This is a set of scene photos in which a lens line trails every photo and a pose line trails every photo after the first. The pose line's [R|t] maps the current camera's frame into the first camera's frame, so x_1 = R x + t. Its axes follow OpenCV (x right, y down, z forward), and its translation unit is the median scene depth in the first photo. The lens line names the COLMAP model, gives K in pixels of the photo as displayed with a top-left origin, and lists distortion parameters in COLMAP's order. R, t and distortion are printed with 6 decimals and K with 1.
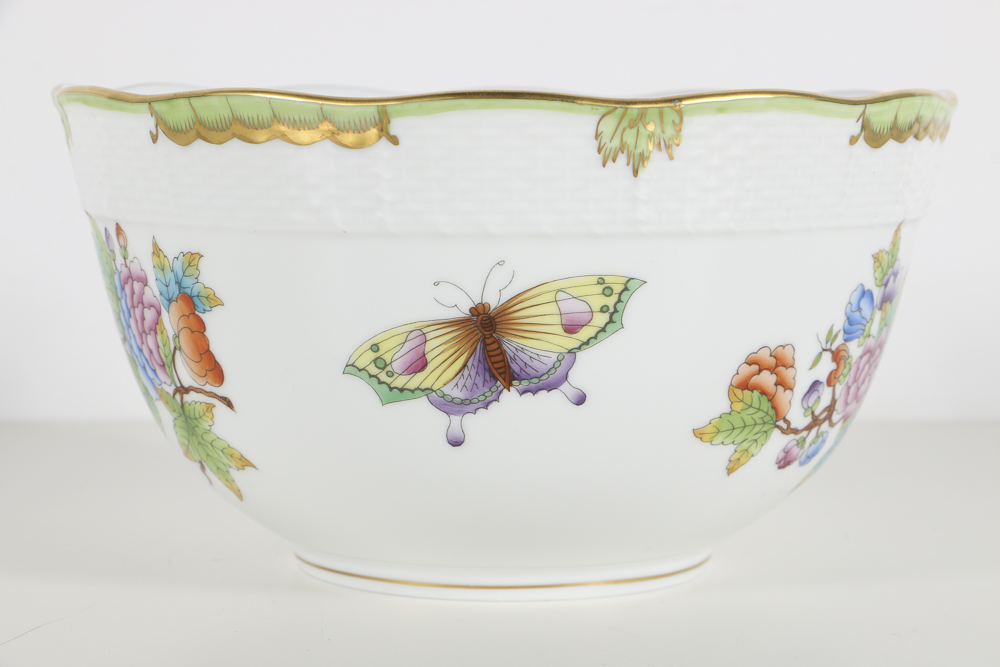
lens RADIAL K [[2848.3, 0, 497.9], [0, 2848.3, 332.5], [0, 0, 1]] dist [0.170938, 0.000000]
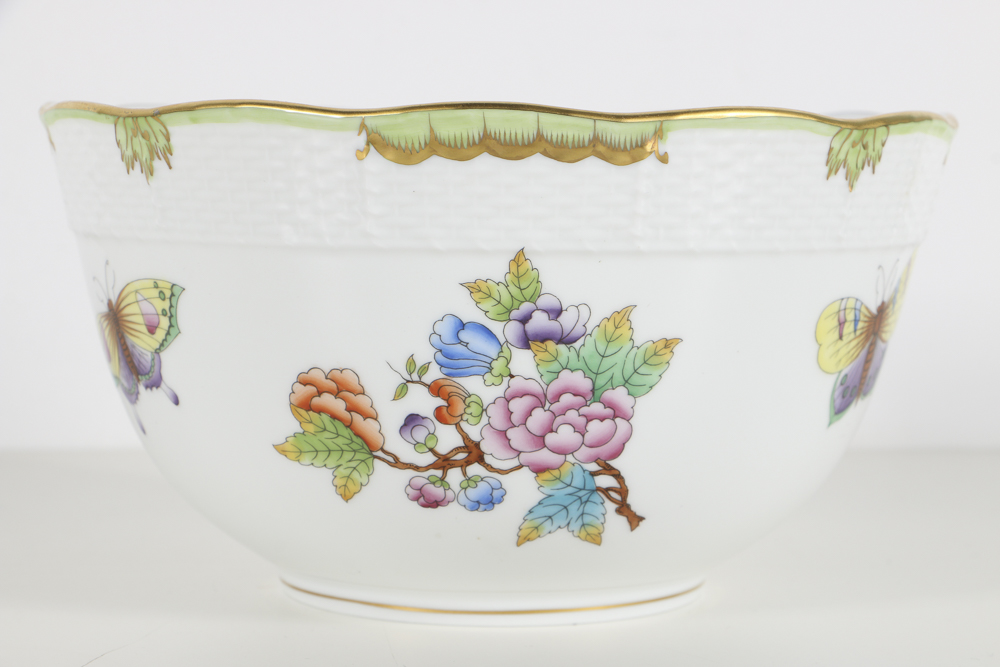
lens RADIAL K [[2848.3, 0, 498.8], [0, 2848.3, 332.3], [0, 0, 1]] dist [0.170938, 0.000000]
pose [[0.402264, 0.065242, -0.913196, 0.994108], [-0.082541, 0.995980, 0.034797, -0.045425], [0.911795, 0.061378, 0.406032, 0.665042]]
